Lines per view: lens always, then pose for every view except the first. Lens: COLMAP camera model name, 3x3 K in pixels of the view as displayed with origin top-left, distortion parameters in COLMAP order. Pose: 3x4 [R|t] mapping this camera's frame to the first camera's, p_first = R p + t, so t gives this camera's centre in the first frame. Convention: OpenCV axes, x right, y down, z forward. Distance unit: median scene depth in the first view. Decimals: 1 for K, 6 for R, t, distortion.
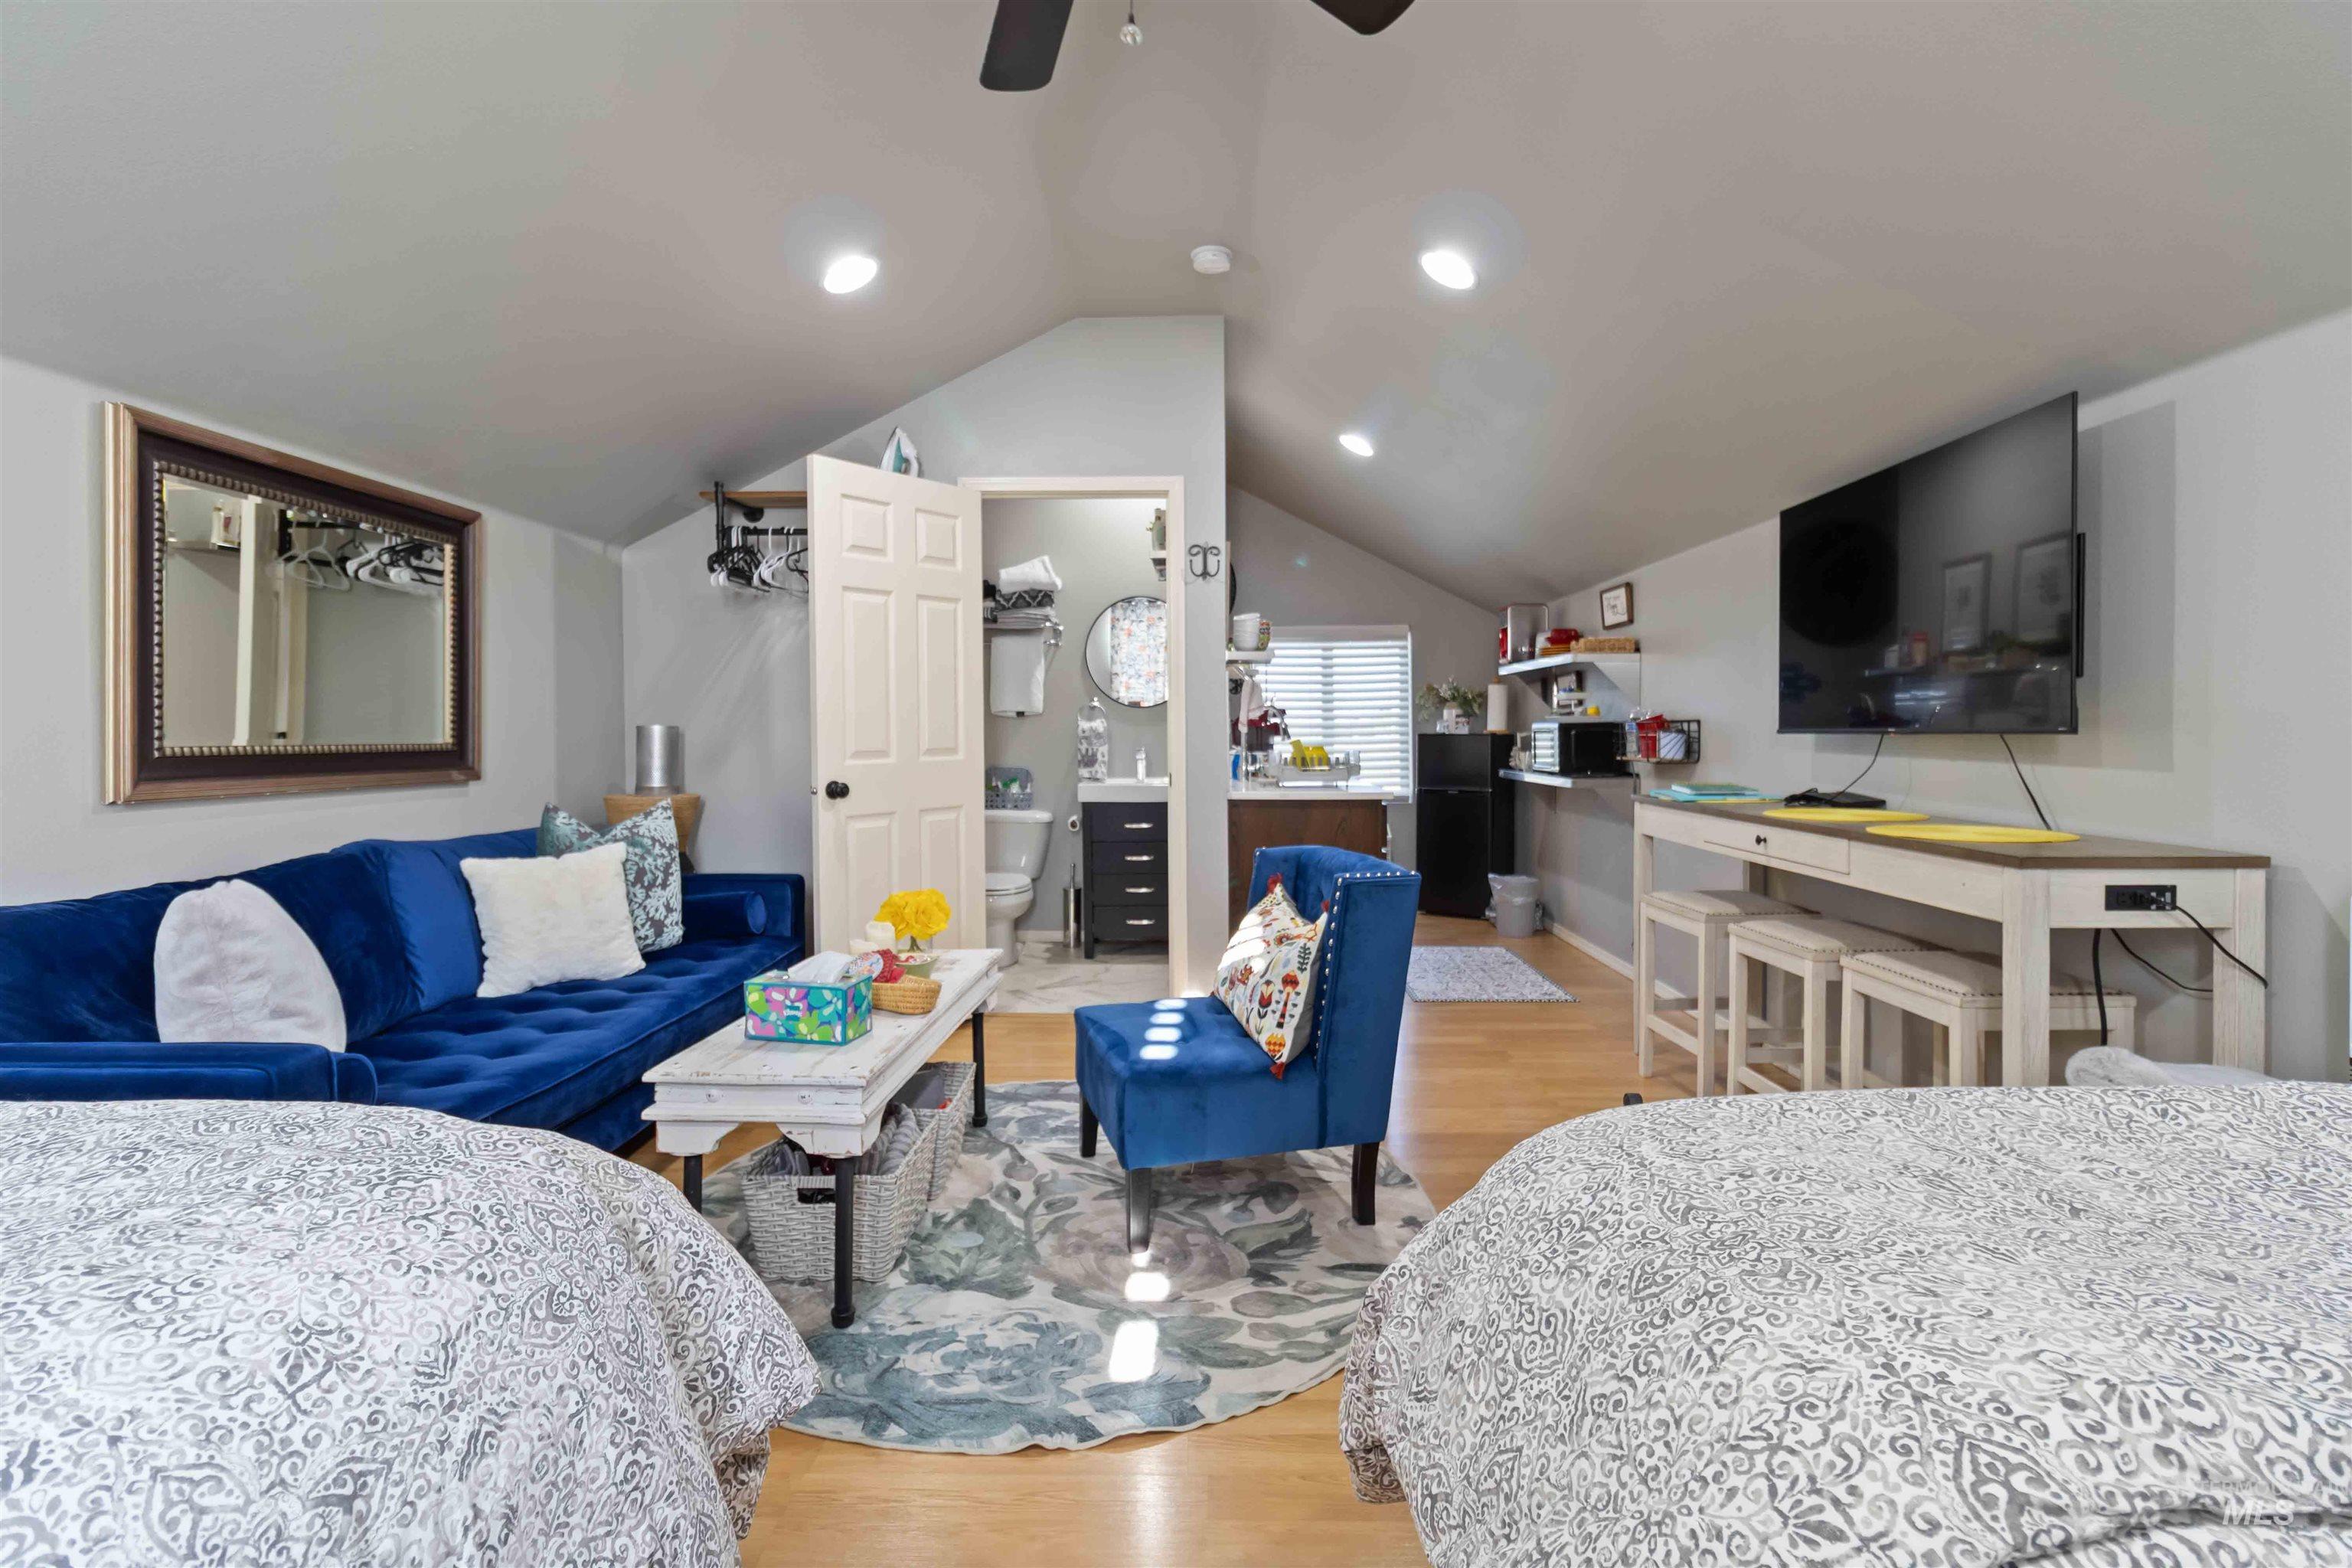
lens RADIAL K [[1103.2, 0, 1175.9], [0, 1103.2, 765.0], [0, 0, 1]] dist [0.002341, 0.000188]
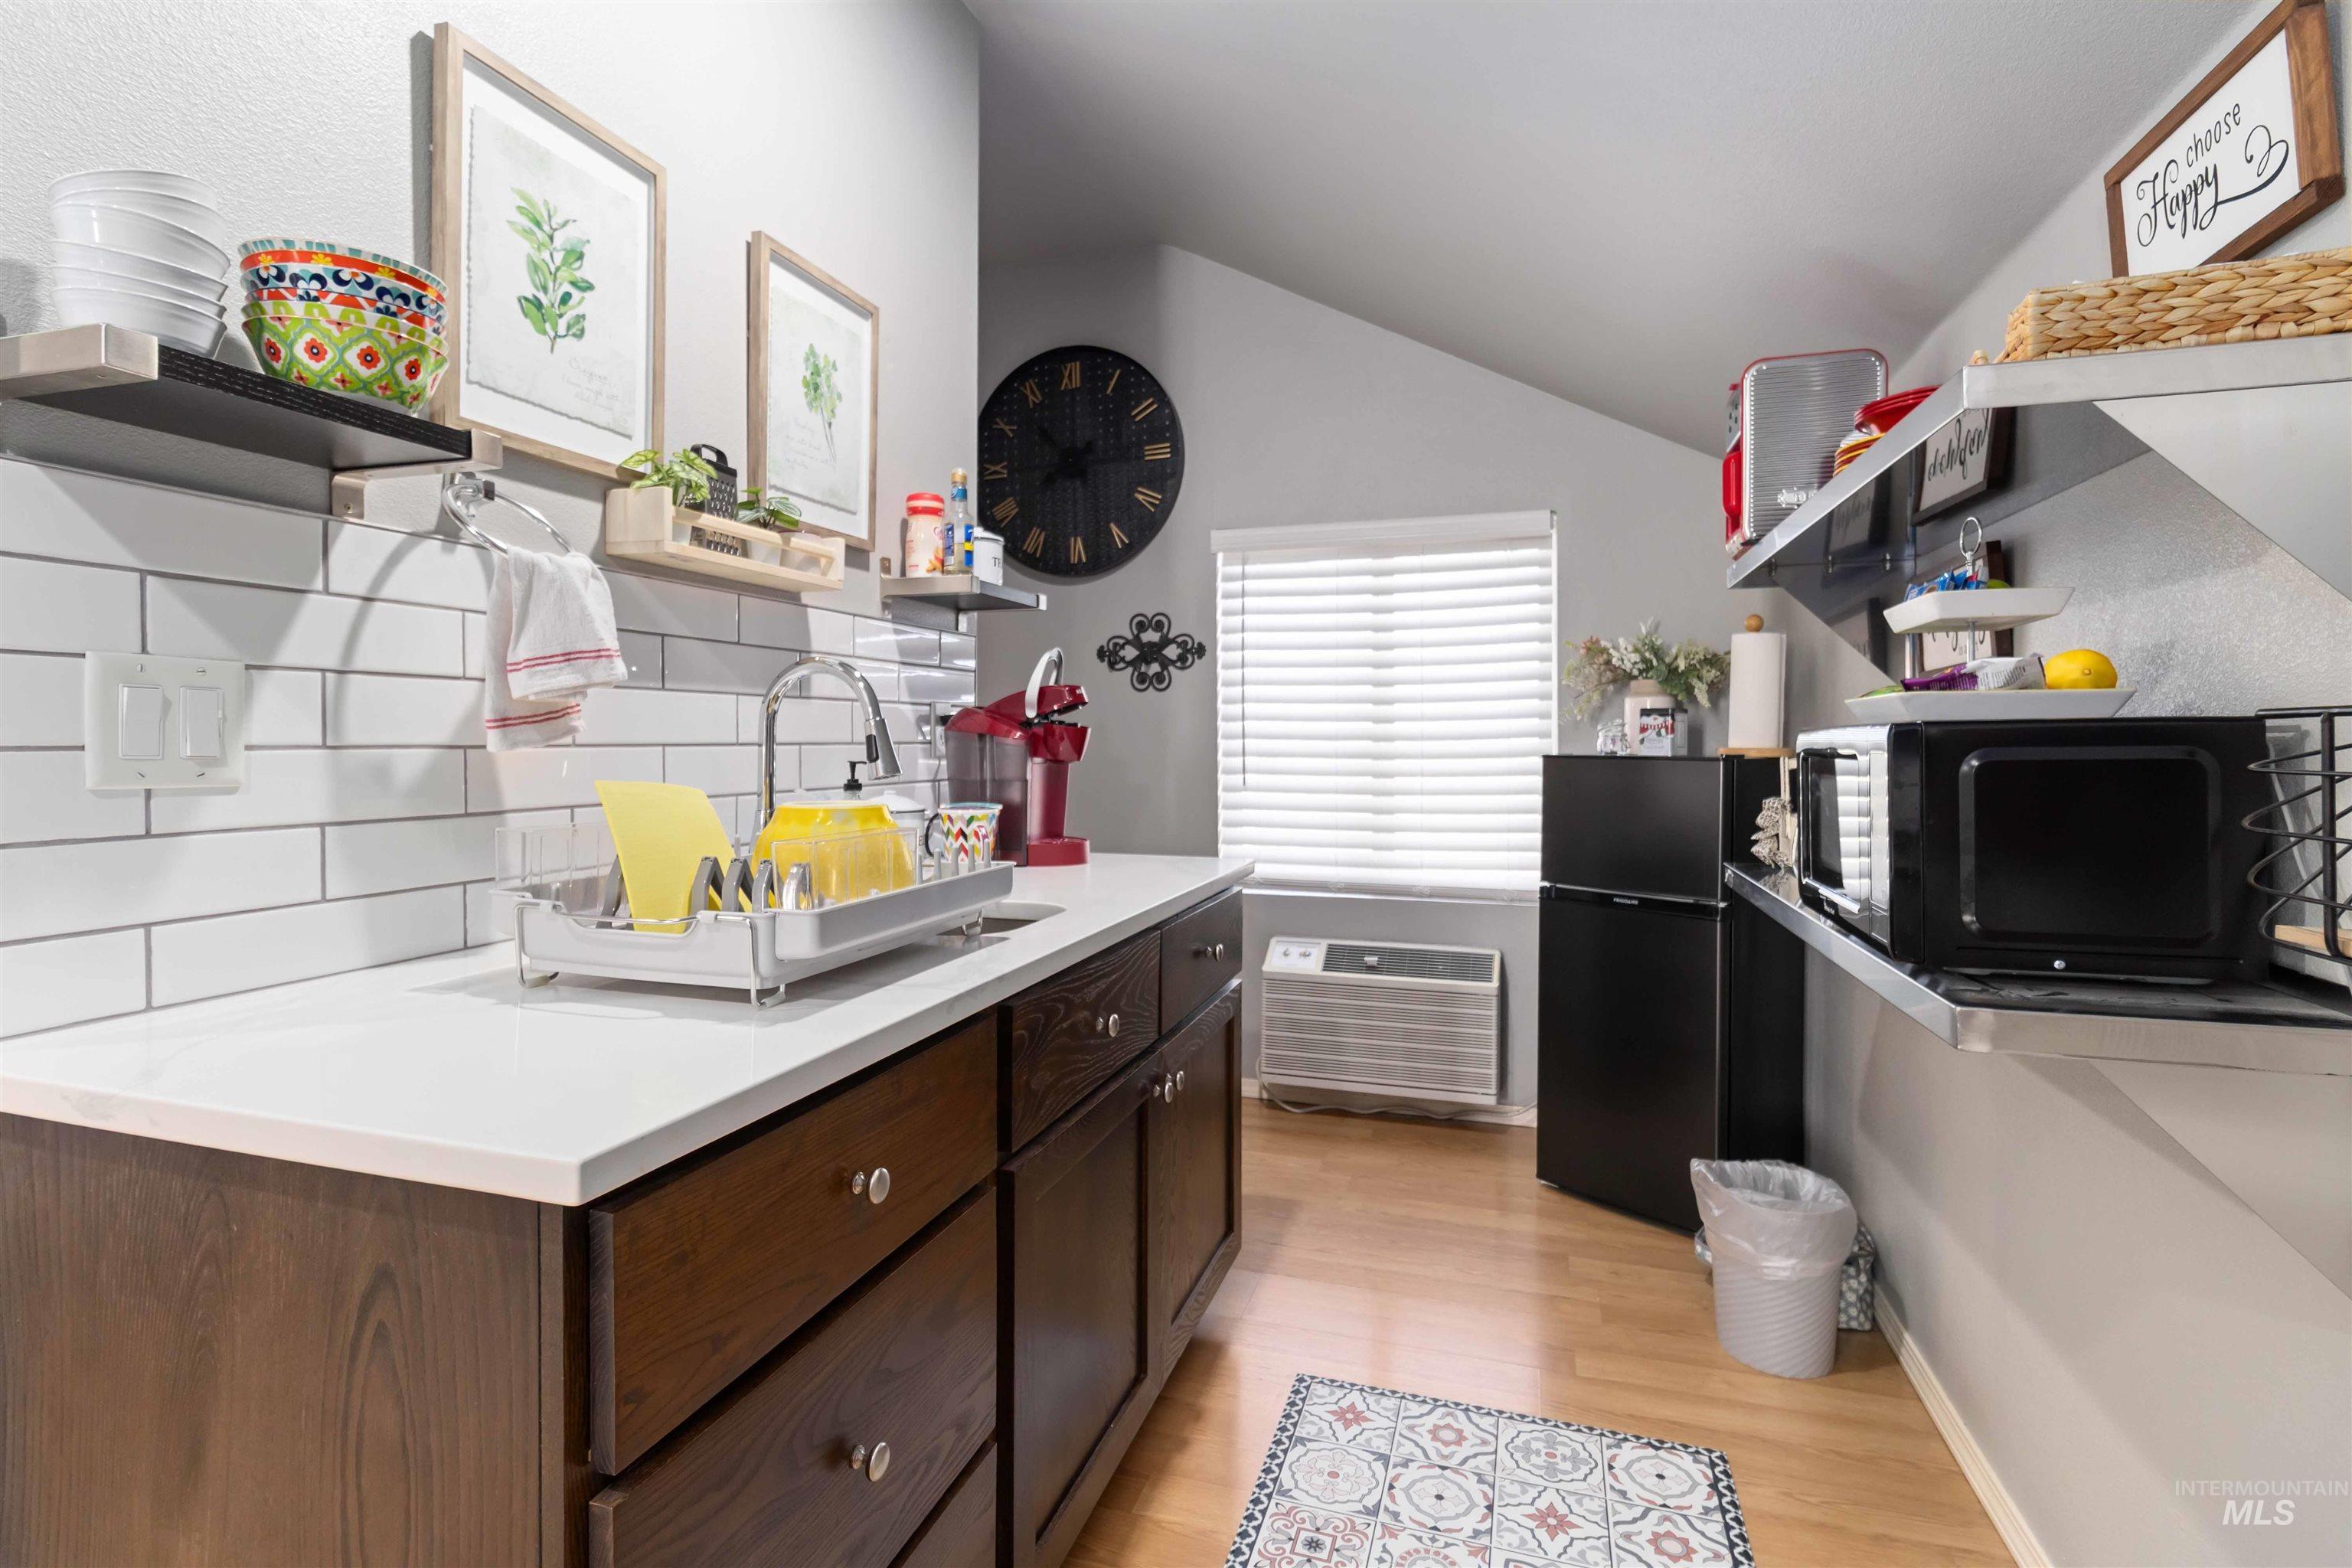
lens RADIAL K [[1103.2, 0, 1173.4], [0, 1103.2, 765.2], [0, 0, 1]] dist [0.002341, 0.000188]
pose [[0.959244, 0.008965, -0.282436, 0.202130], [-0.011457, 0.999909, -0.007172, -0.019780], [0.282346, 0.010116, 0.959259, 0.557158]]
